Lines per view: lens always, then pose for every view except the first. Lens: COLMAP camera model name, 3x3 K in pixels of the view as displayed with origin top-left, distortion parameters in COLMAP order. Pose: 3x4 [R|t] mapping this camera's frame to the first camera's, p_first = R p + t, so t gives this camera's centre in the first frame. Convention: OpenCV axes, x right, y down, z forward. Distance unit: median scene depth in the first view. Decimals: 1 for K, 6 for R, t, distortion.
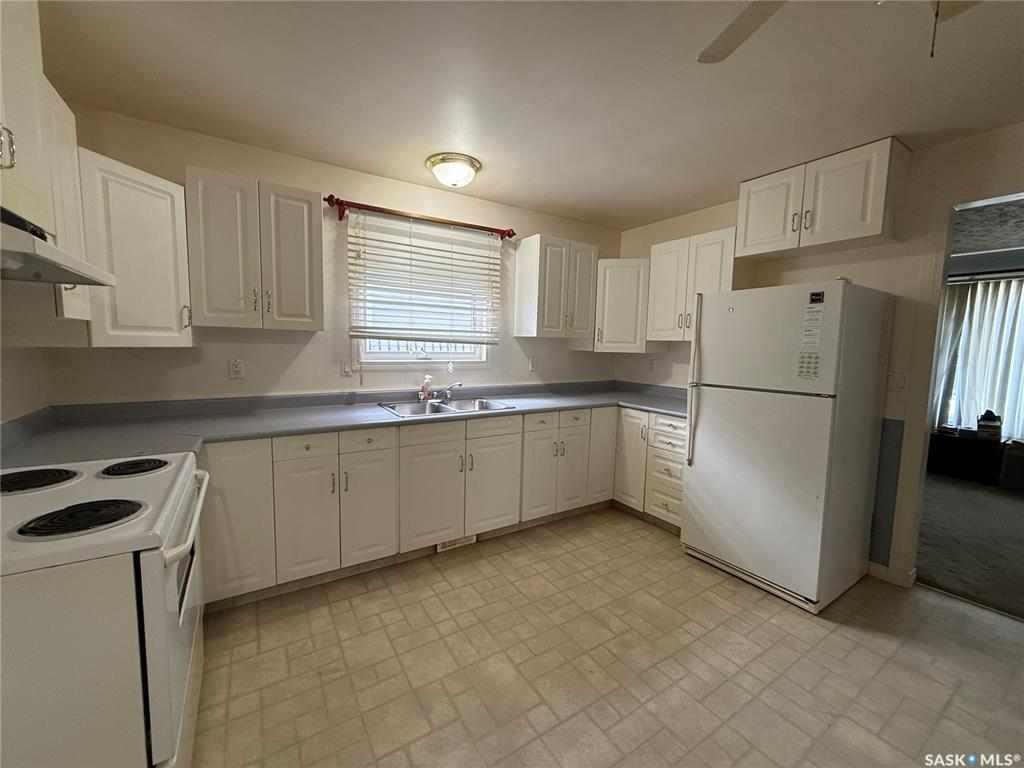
lens RADIAL K [[408.7, 0, 508.7], [0, 408.7, 383.6], [0, 0, 1]] dist [-0.002067, -0.000317]
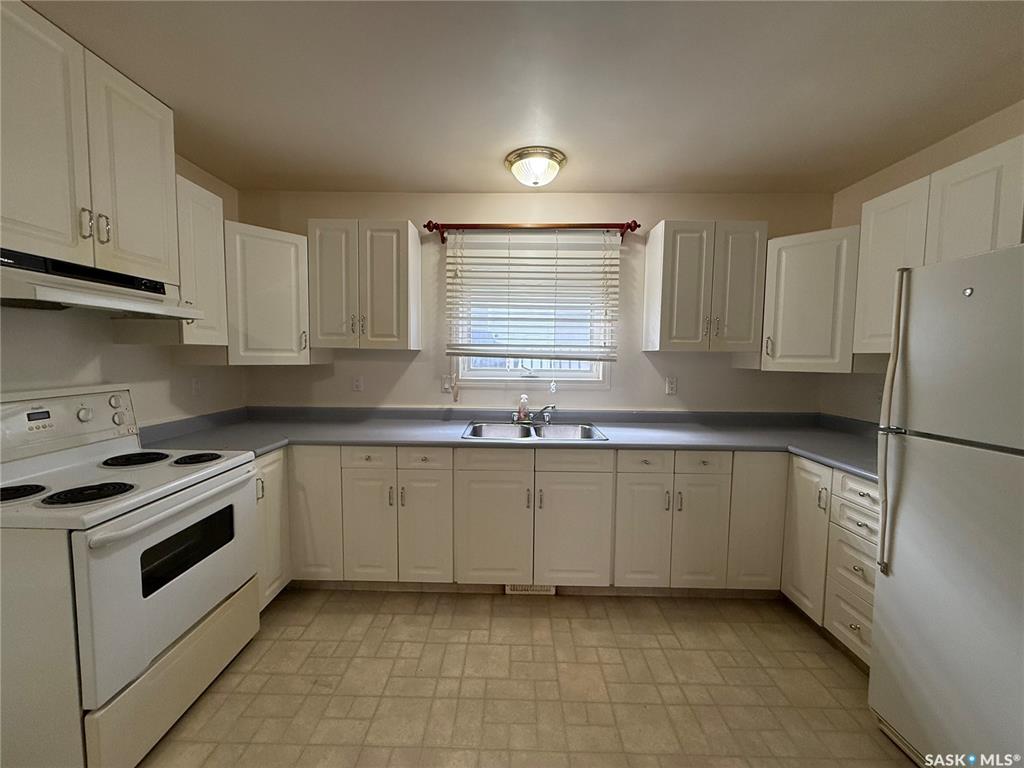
lens RADIAL K [[408.7, 0, 507.6], [0, 408.7, 383.4], [0, 0, 1]] dist [-0.002067, -0.000317]
pose [[0.836243, 0.024499, -0.547812, 0.308123], [-0.046579, 0.998564, -0.026447, -0.022391], [0.546378, 0.047633, 0.836183, 0.234379]]
